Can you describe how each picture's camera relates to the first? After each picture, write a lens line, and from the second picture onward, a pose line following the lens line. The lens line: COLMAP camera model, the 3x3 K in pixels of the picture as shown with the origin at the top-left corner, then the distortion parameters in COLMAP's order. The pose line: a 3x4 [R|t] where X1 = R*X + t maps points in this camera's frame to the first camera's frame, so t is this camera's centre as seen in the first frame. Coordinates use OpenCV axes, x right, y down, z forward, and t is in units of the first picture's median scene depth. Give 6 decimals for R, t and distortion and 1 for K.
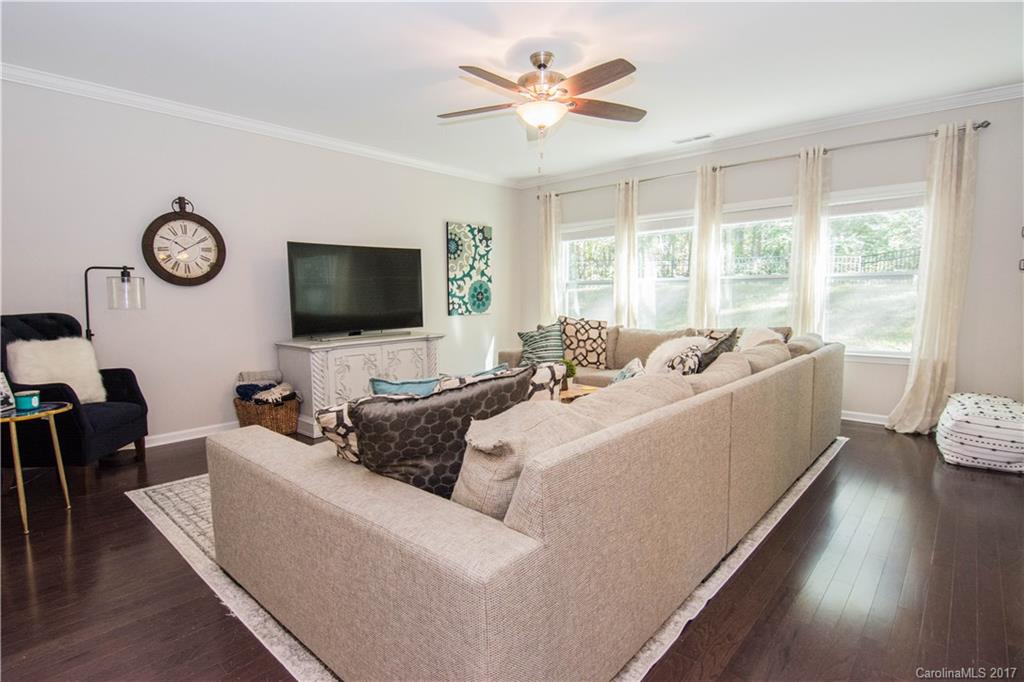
lens RADIAL K [[514.1, 0, 503.2], [0, 514.1, 344.3], [0, 0, 1]] dist [-0.004946, -0.000589]
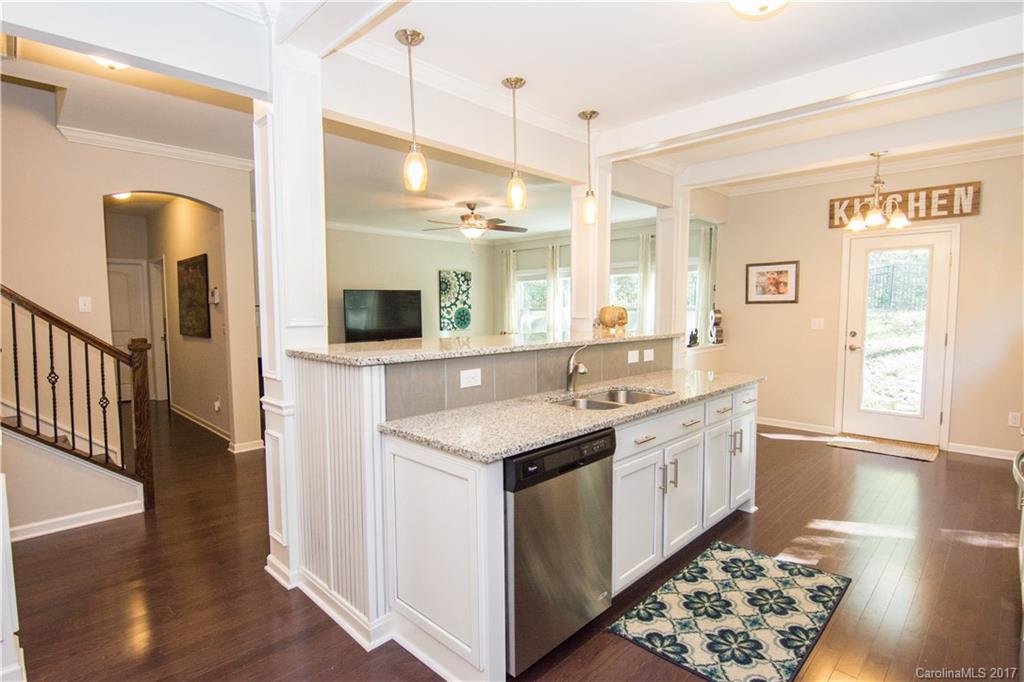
lens RADIAL K [[514.1, 0, 520.4], [0, 514.1, 342.8], [0, 0, 1]] dist [-0.004946, -0.000589]
pose [[0.999817, 0.003046, -0.018899, 0.159244], [-0.003516, 0.999684, -0.024888, 0.017905], [0.018817, 0.024949, 0.999512, -0.527754]]
